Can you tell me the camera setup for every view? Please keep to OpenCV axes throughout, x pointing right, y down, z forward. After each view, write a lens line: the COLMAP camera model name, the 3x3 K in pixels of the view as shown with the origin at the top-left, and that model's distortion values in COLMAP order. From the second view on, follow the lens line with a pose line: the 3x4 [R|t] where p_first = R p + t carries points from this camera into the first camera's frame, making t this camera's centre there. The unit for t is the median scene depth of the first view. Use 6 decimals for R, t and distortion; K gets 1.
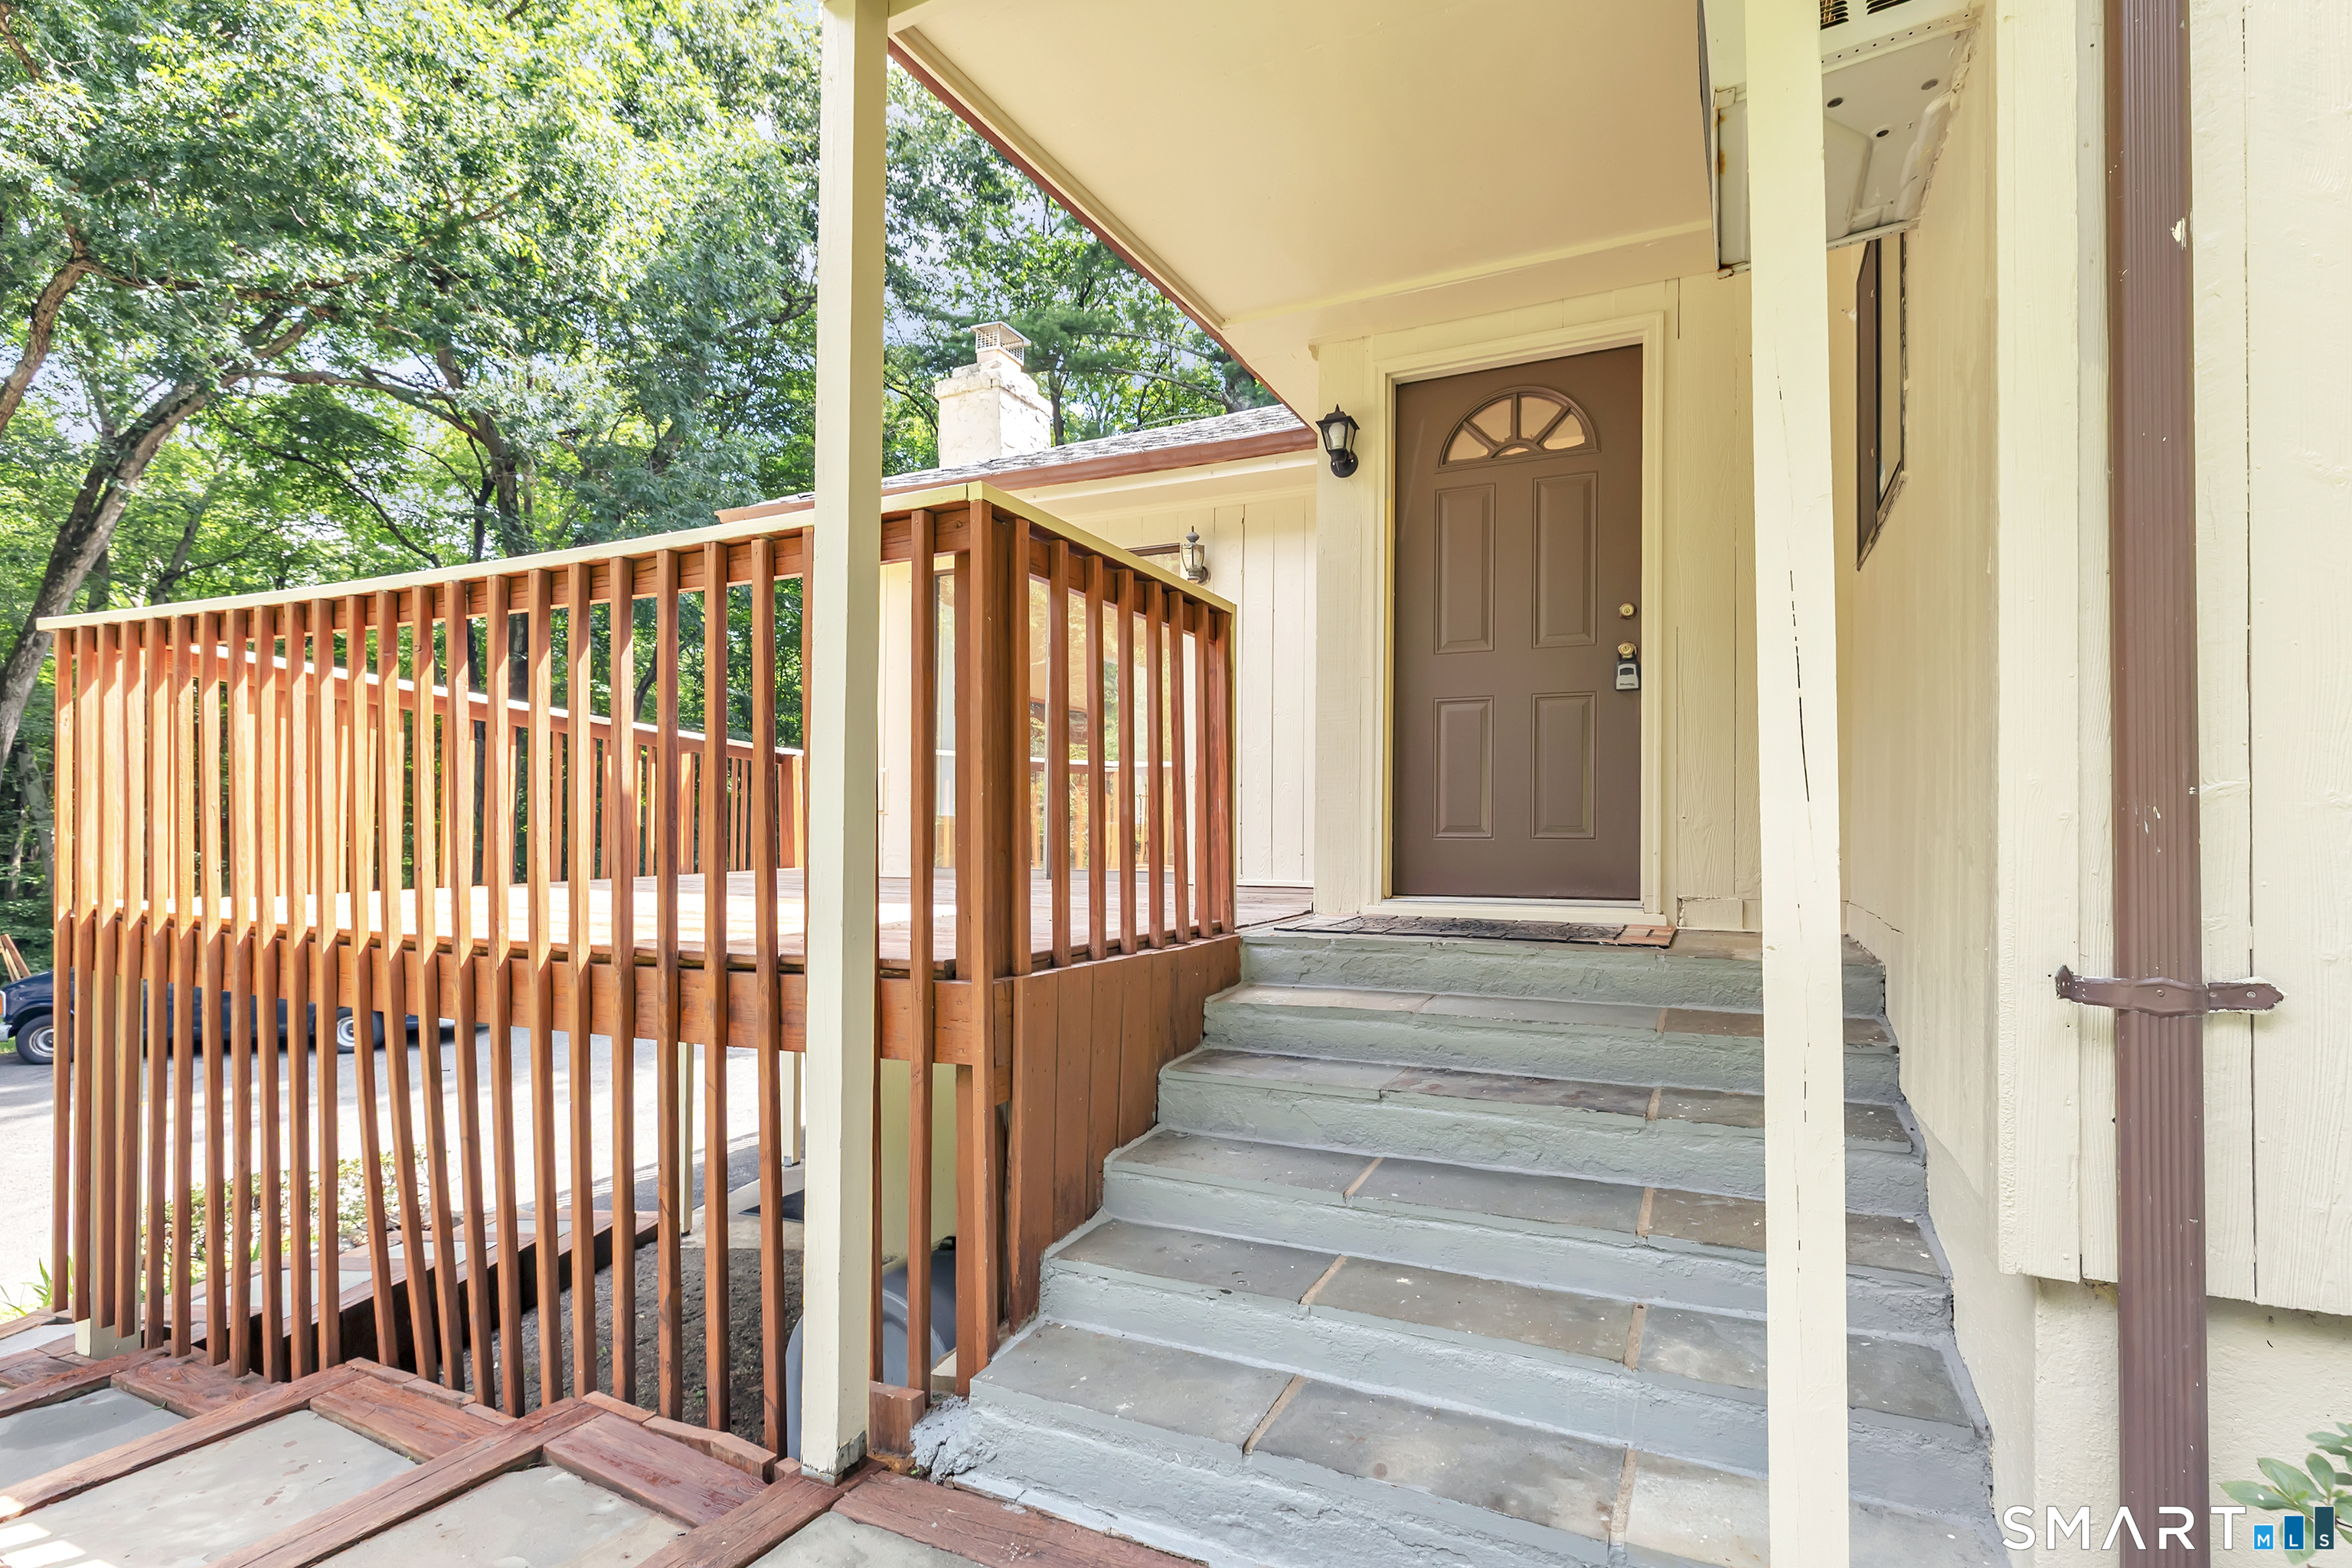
lens RADIAL K [[1036.2, 0, 1226.5], [0, 1036.2, 821.0], [0, 0, 1]] dist [-0.001316, 0.000247]
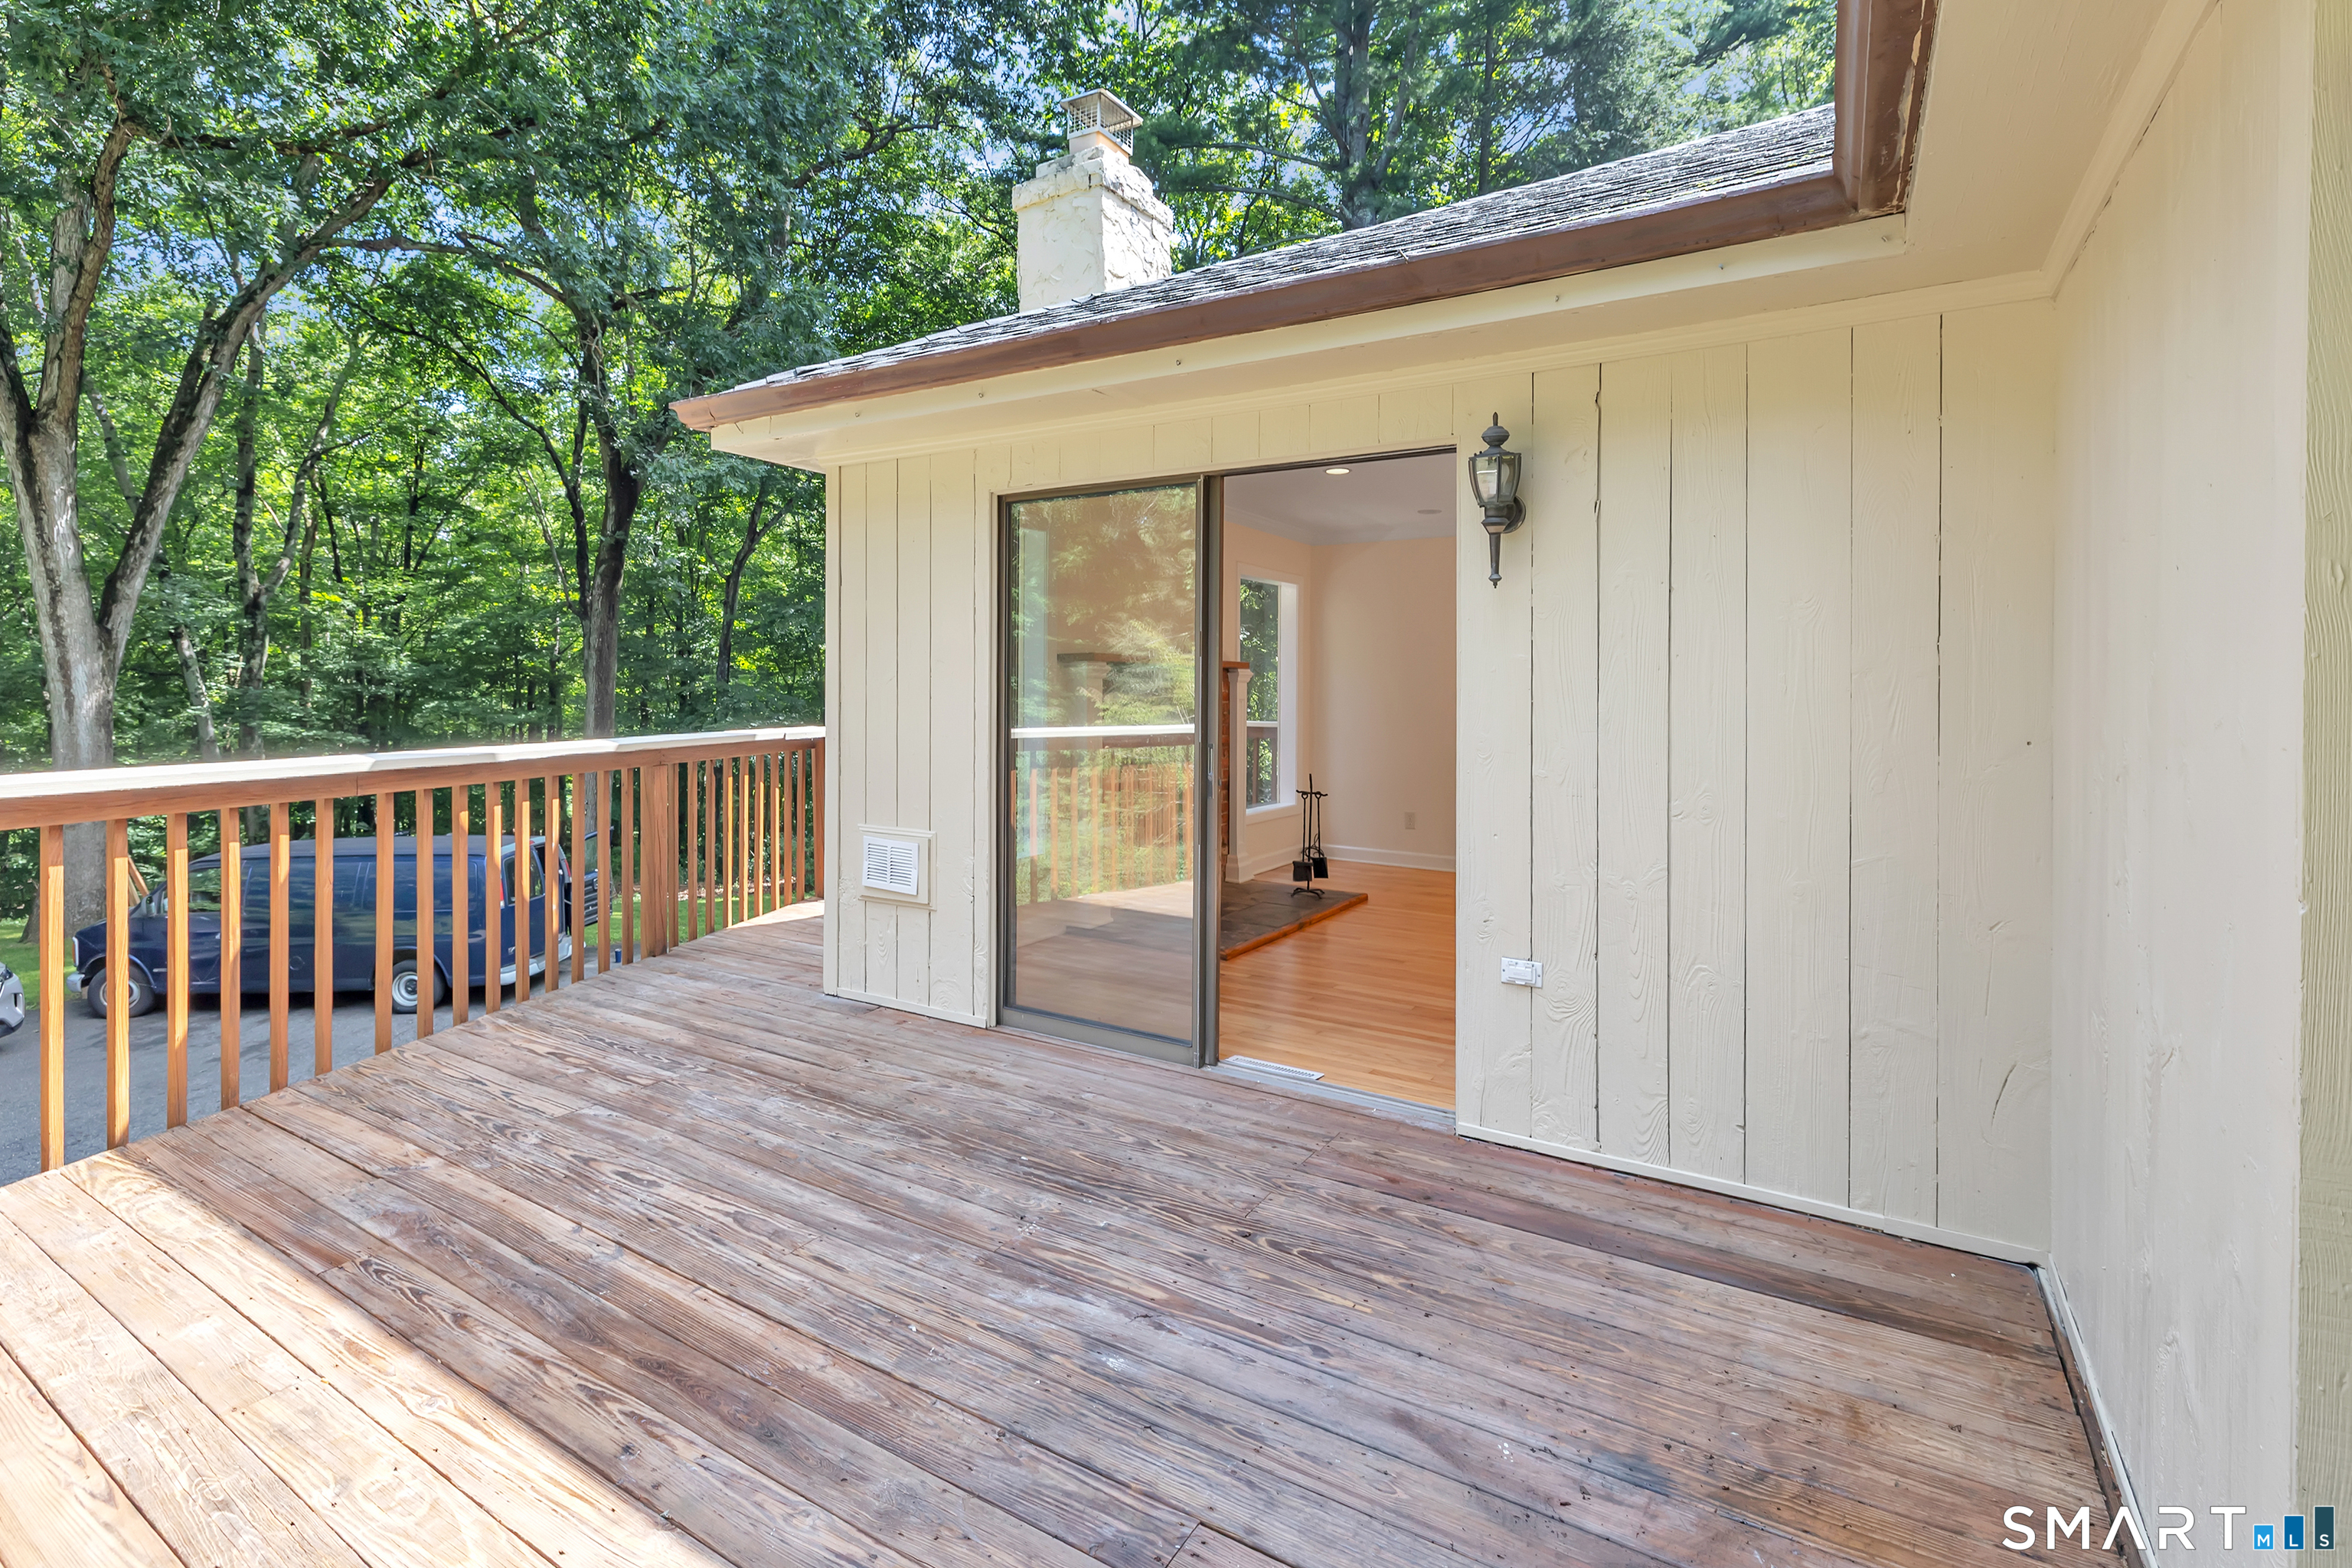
lens RADIAL K [[1048.9, 0, 1173.8], [0, 1048.9, 797.8], [0, 0, 1]] dist [0.002789, 0.000645]
pose [[0.989835, 0.014795, -0.141452, -0.039128], [0.001521, 0.993417, 0.114545, -0.055734], [0.142215, -0.113596, 0.983296, 0.161559]]
